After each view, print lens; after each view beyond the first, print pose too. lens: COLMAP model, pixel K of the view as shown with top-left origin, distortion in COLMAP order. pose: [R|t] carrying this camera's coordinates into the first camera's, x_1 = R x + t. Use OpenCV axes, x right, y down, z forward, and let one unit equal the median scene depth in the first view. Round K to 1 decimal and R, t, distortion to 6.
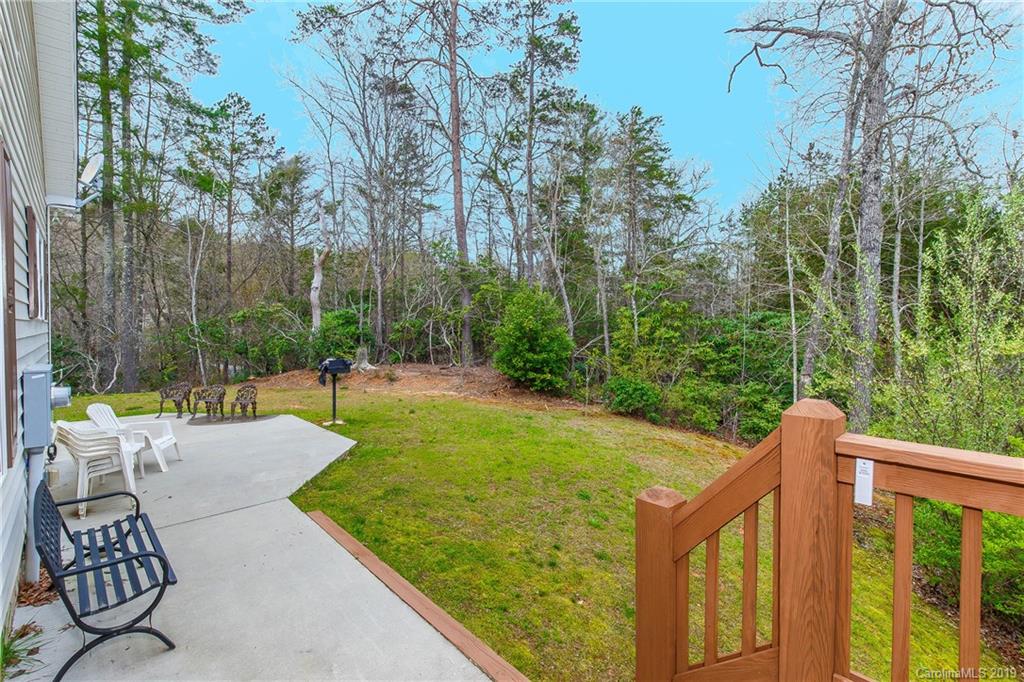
lens RADIAL K [[466.0, 0, 513.3], [0, 466.0, 336.4], [0, 0, 1]] dist [-0.015707, 0.000081]
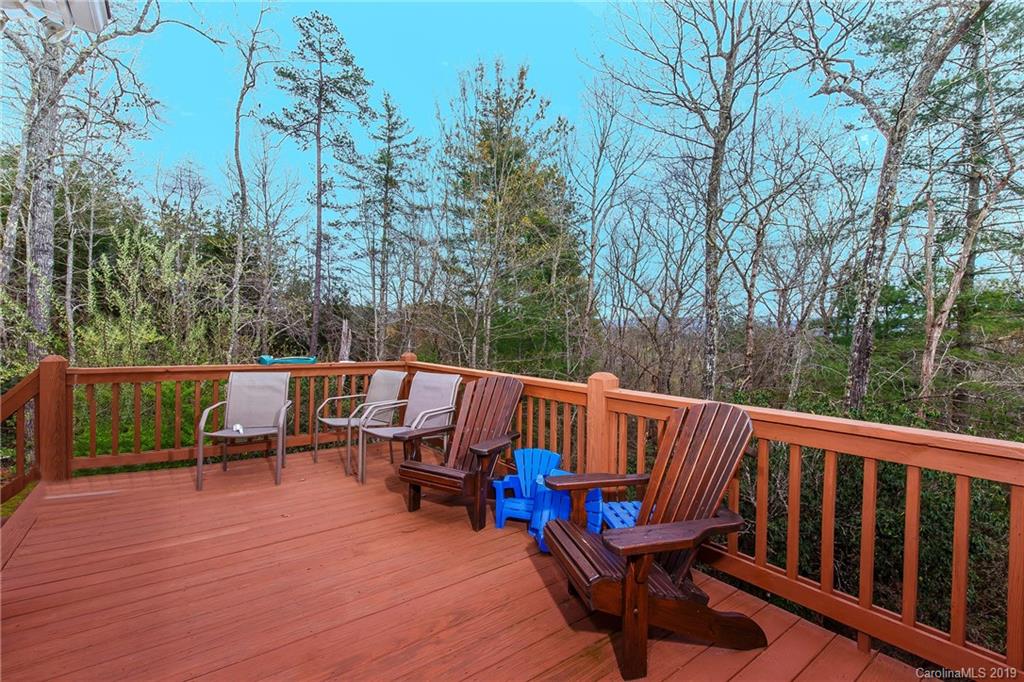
lens RADIAL K [[466.0, 0, 513.3], [0, 466.0, 336.4], [0, 0, 1]] dist [-0.015707, 0.000081]
pose [[0.103942, -0.017885, 0.994423, -0.170824], [0.007249, 0.999825, 0.017224, -0.001171], [-0.994557, 0.005418, 0.104054, -0.191086]]
